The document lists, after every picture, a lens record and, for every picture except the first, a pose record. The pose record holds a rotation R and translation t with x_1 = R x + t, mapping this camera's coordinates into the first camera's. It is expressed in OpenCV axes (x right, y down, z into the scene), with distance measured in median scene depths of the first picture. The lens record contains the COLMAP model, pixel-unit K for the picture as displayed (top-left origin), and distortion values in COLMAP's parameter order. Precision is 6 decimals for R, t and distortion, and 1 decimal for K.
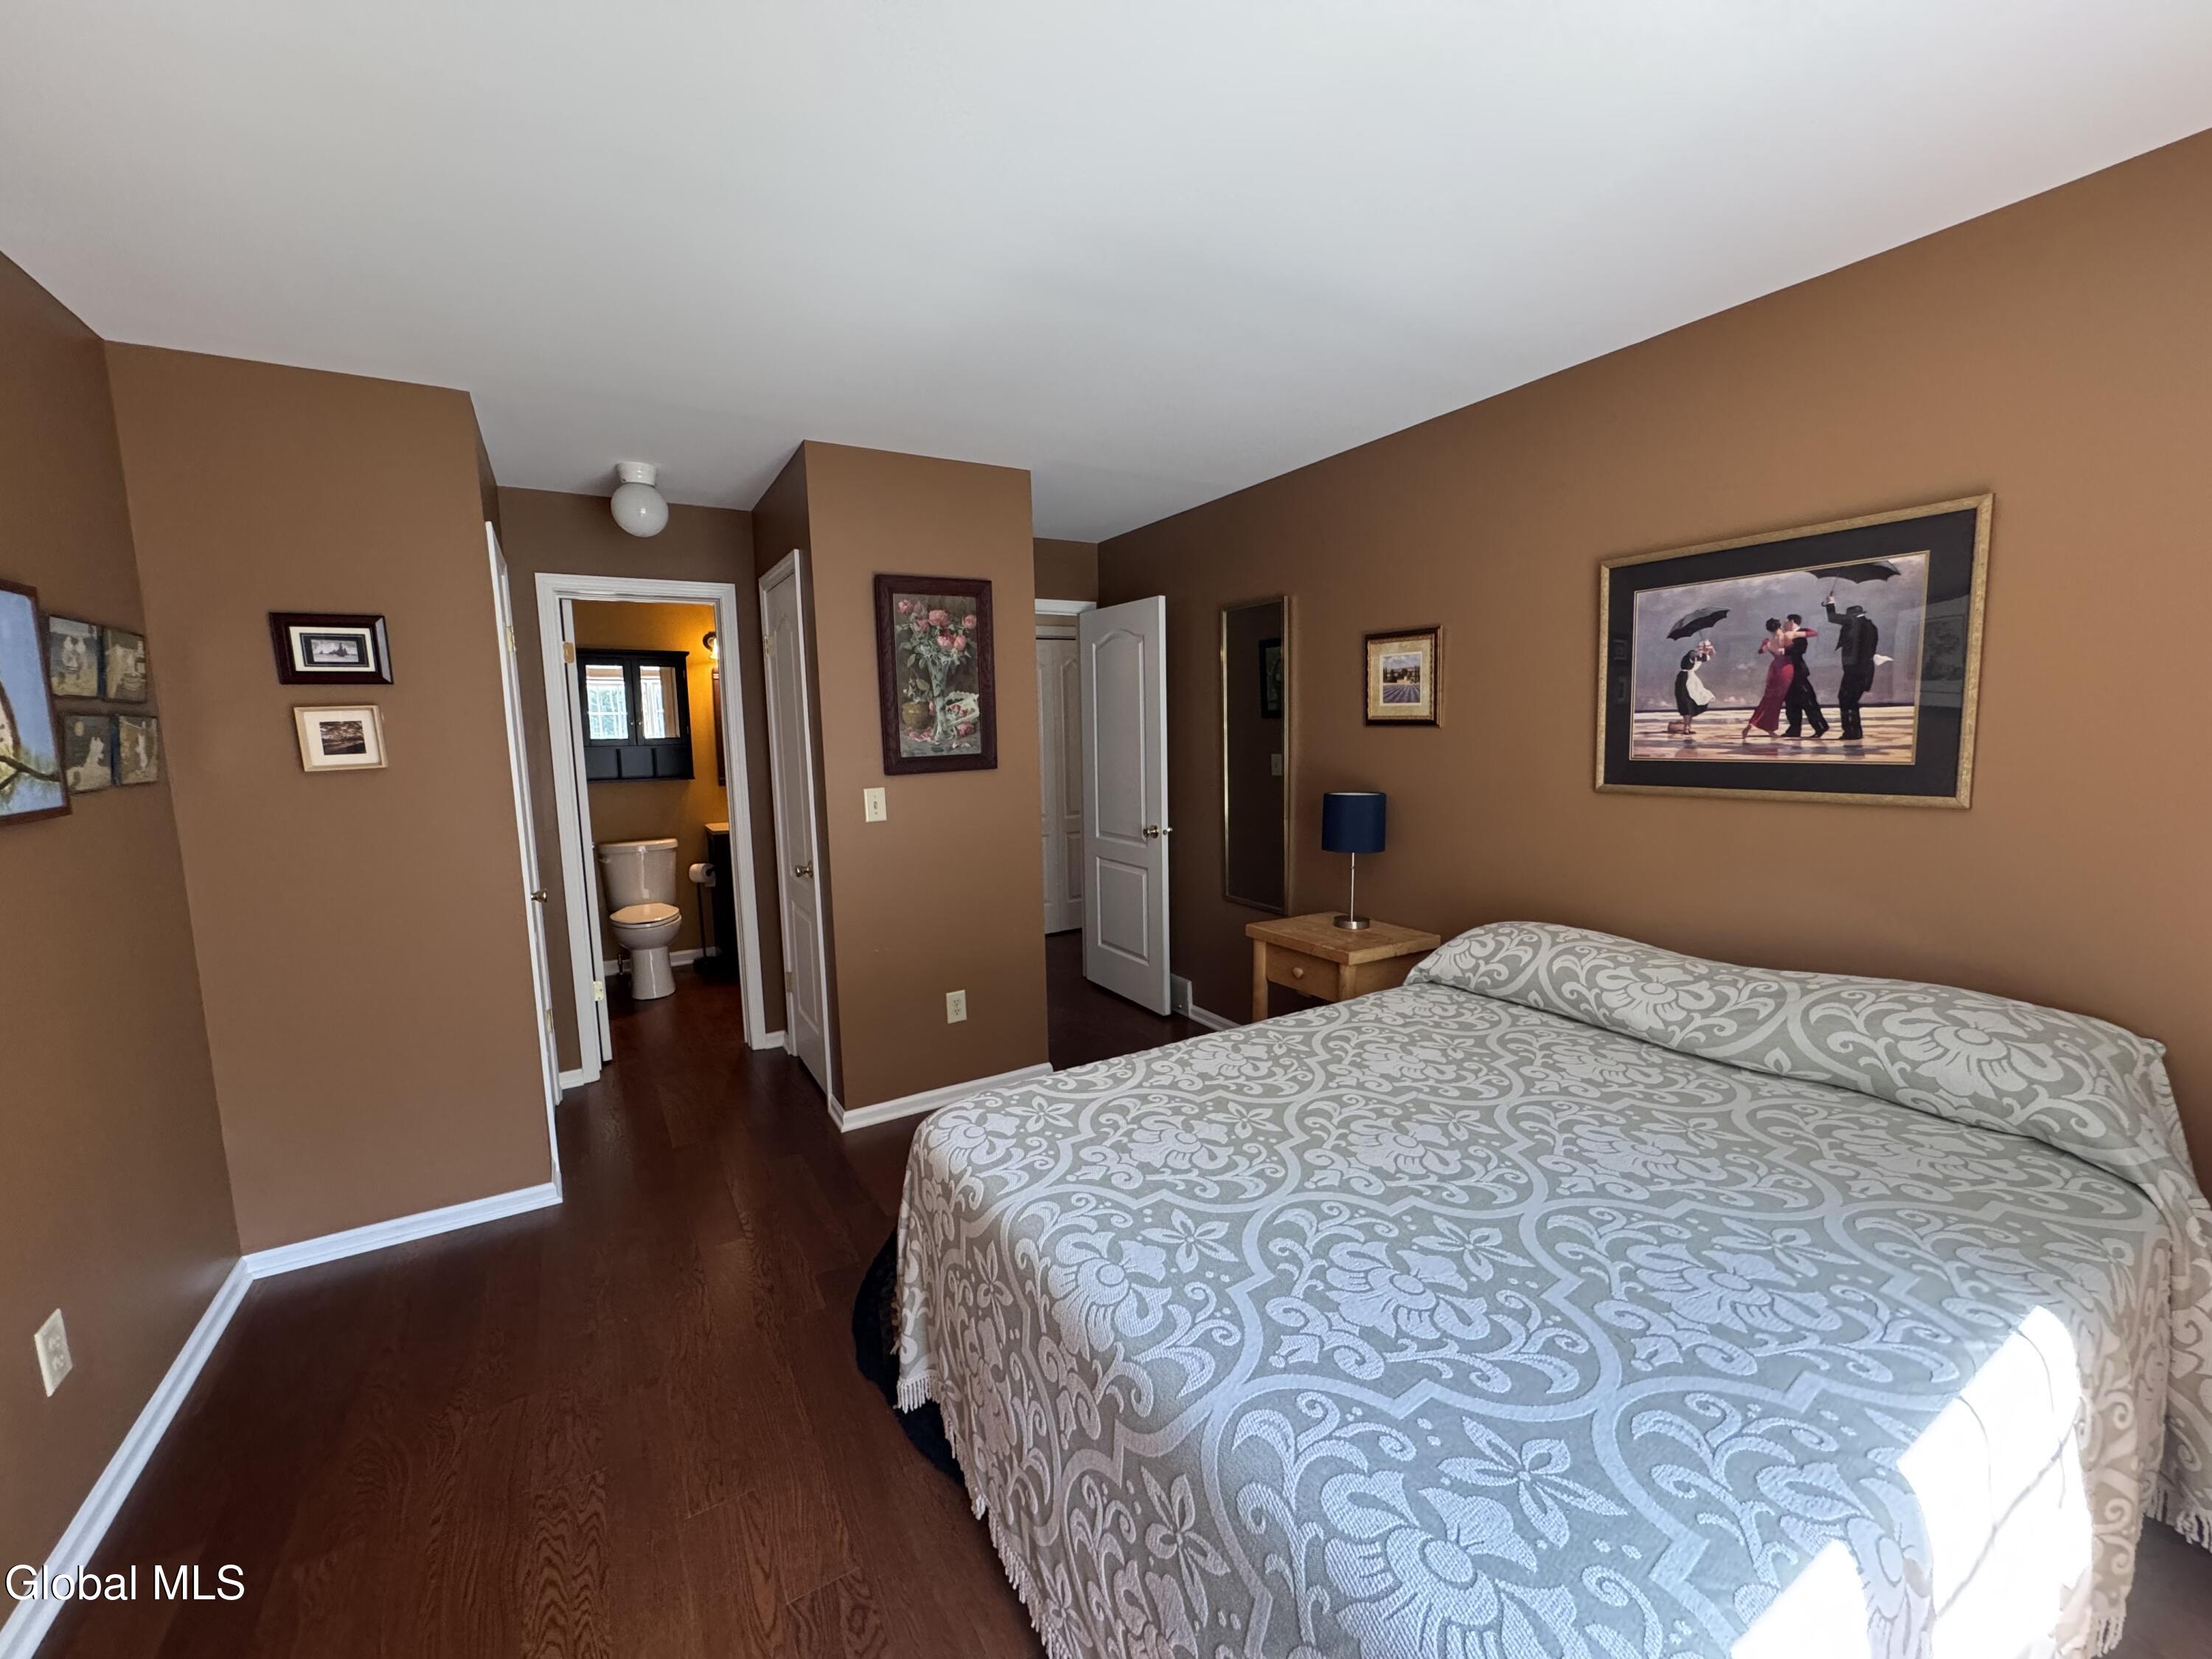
lens RADIAL K [[890.1, 0, 1102.6], [0, 890.1, 827.8], [0, 0, 1]] dist [-0.001194, -0.000367]
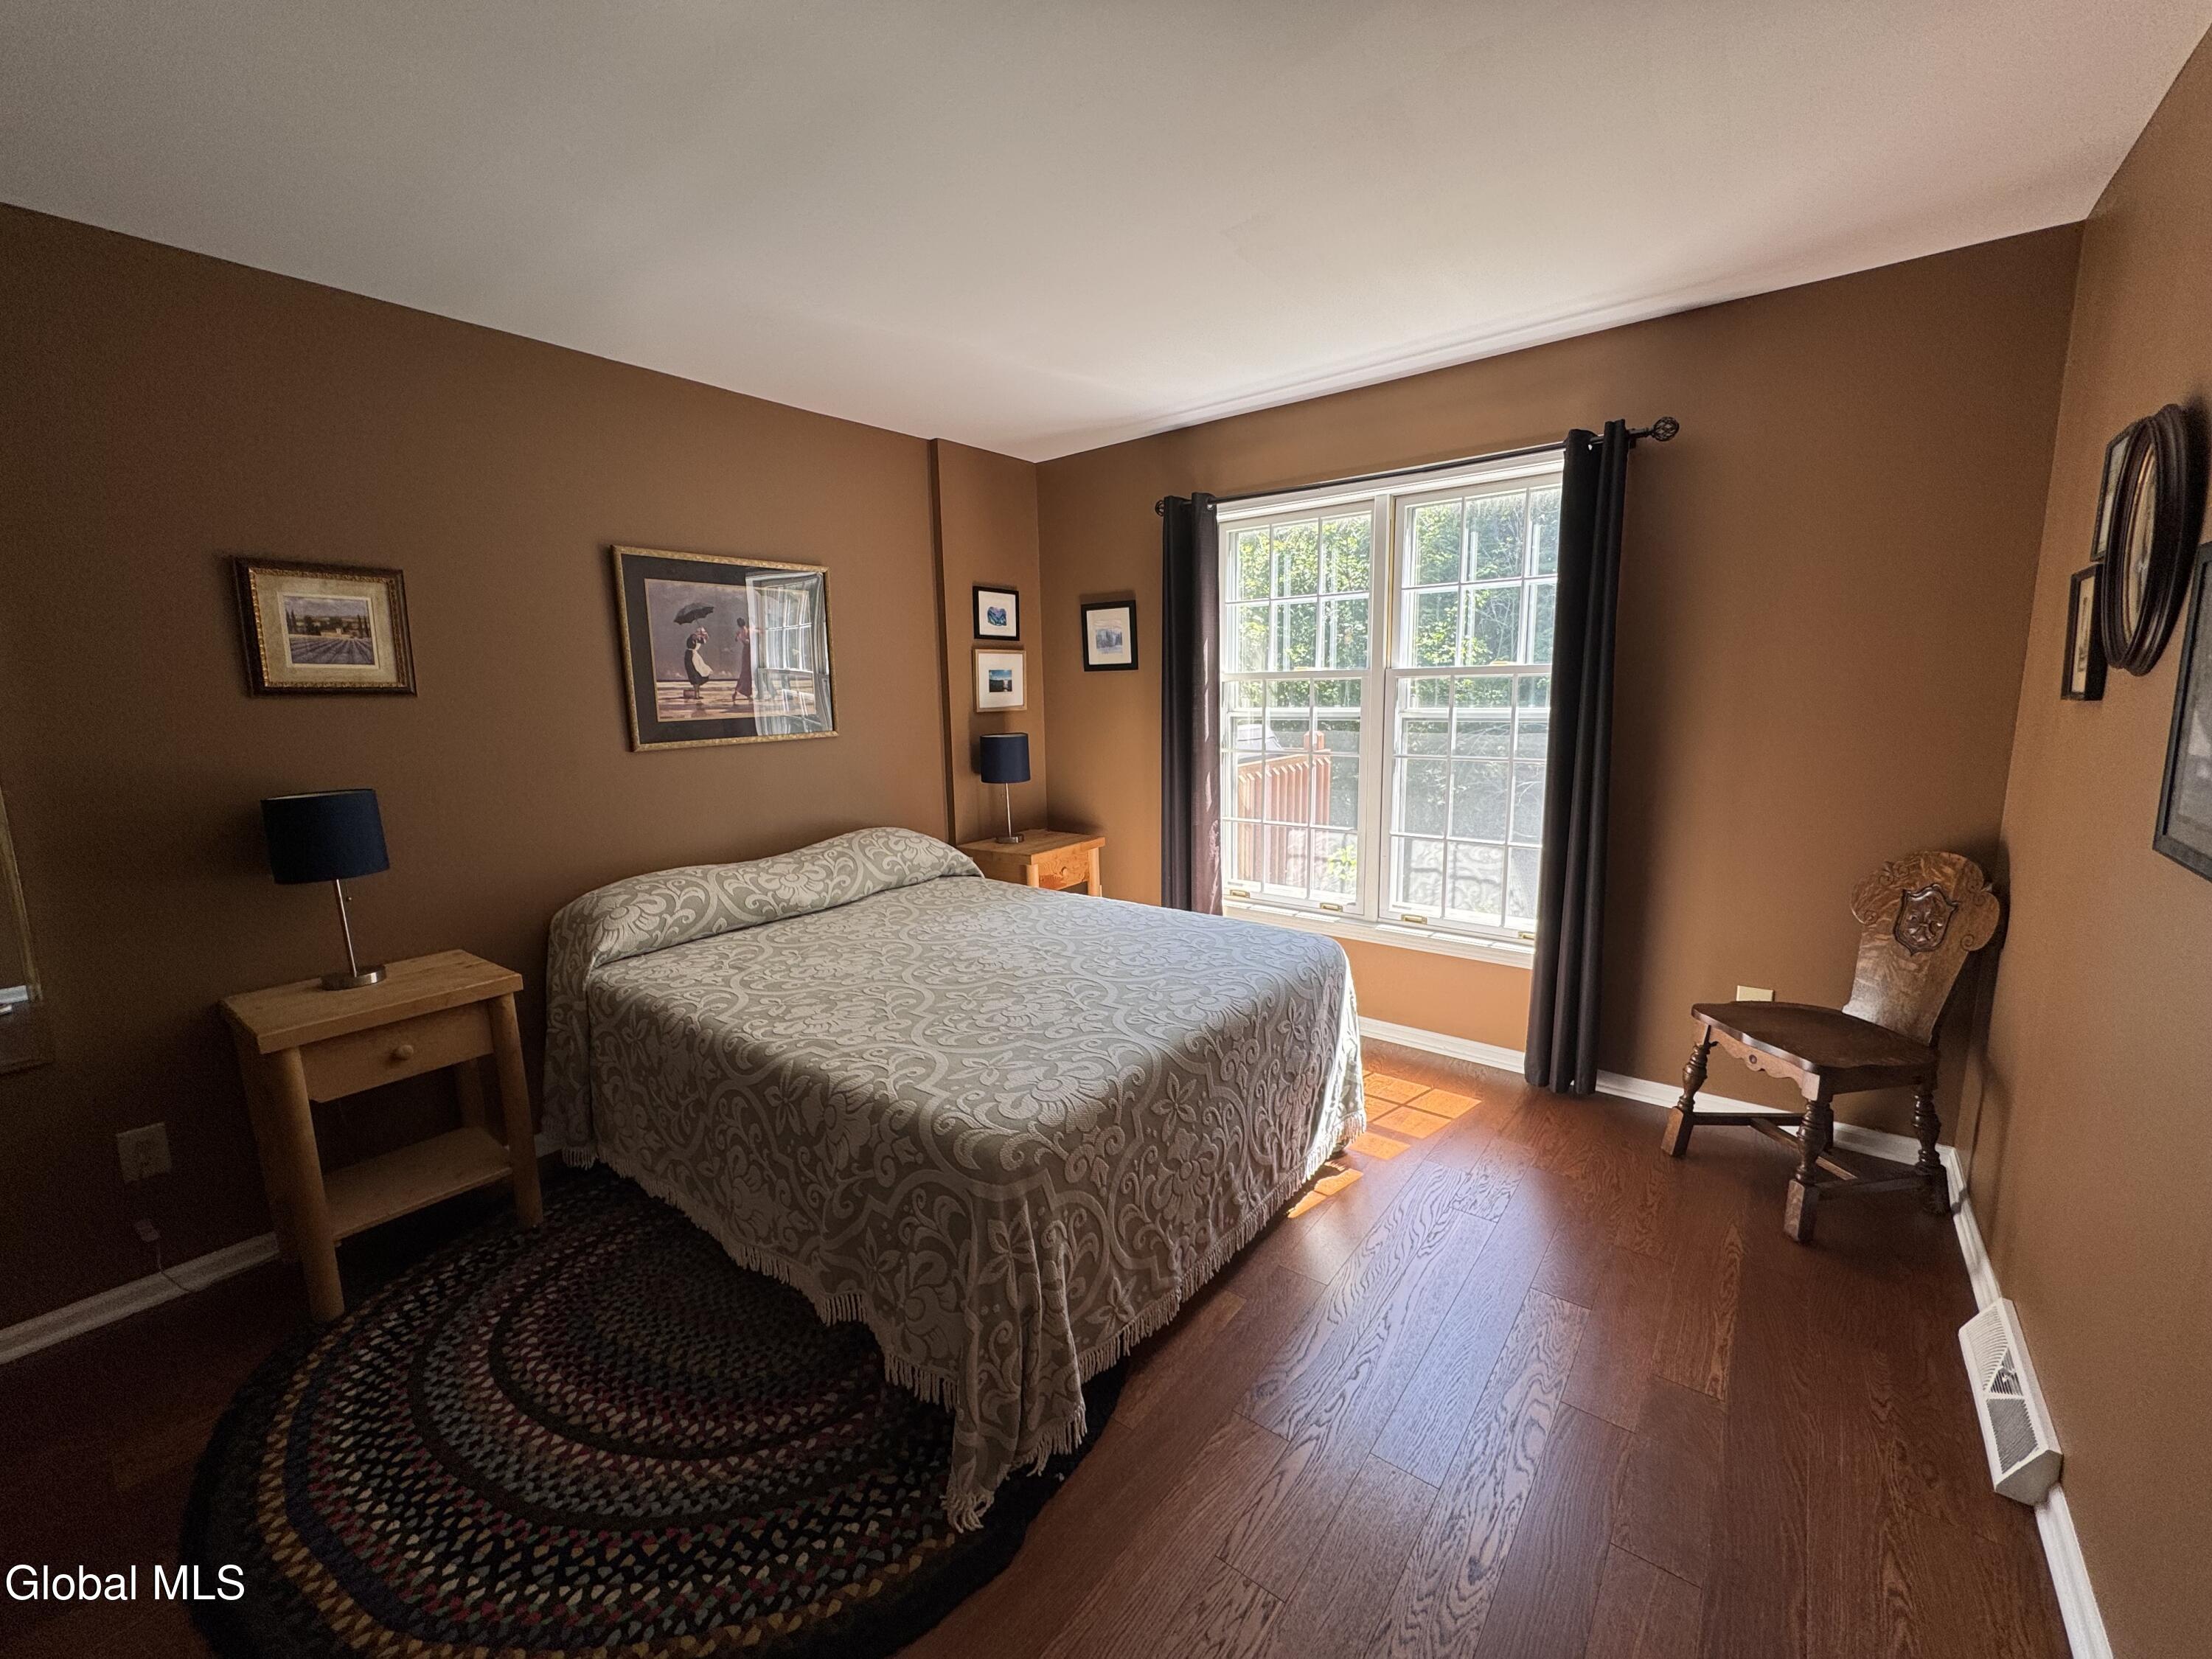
lens RADIAL K [[890.1, 0, 1102.6], [0, 890.1, 827.8], [0, 0, 1]] dist [-0.001194, -0.000367]
pose [[-0.365447, -0.110626, 0.924235, -0.779149], [0.141490, 0.974773, 0.172621, -0.062981], [-0.920016, 0.193854, -0.340575, 0.937890]]
